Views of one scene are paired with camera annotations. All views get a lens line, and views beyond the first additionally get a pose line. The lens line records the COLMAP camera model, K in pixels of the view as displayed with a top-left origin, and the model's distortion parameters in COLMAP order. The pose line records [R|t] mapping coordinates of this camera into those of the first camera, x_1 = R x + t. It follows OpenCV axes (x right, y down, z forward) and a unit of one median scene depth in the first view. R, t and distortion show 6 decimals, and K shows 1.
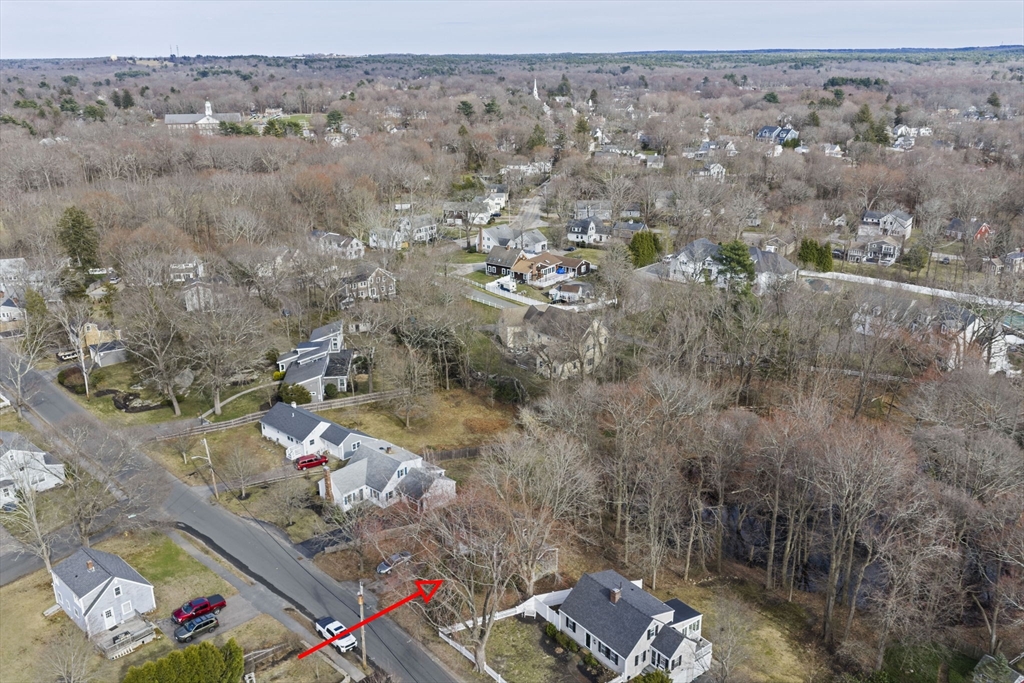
lens RADIAL K [[841.6, 0, 512.0], [0, 841.6, 341.5], [0, 0, 1]] dist [0.002642, -0.013534]
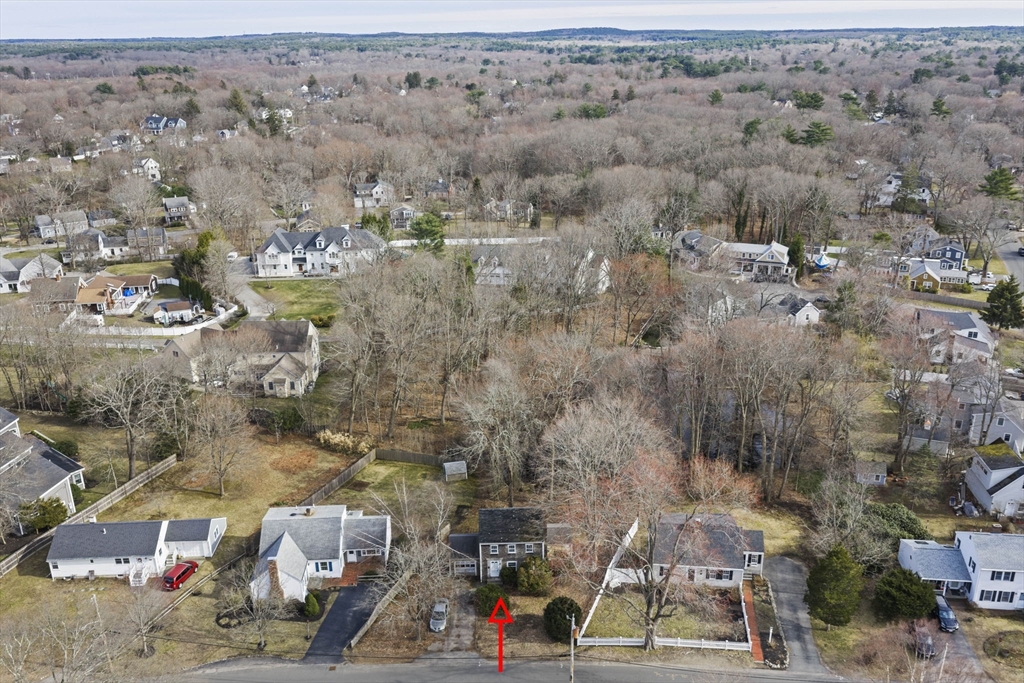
lens RADIAL K [[841.6, 0, 512.0], [0, 841.6, 341.5], [0, 0, 1]] dist [0.002642, -0.013534]
pose [[0.697478, -0.243370, 0.674014, -0.261052], [0.235885, 0.966120, 0.104745, -0.035050], [-0.676670, 0.085932, 0.731255, 0.127599]]
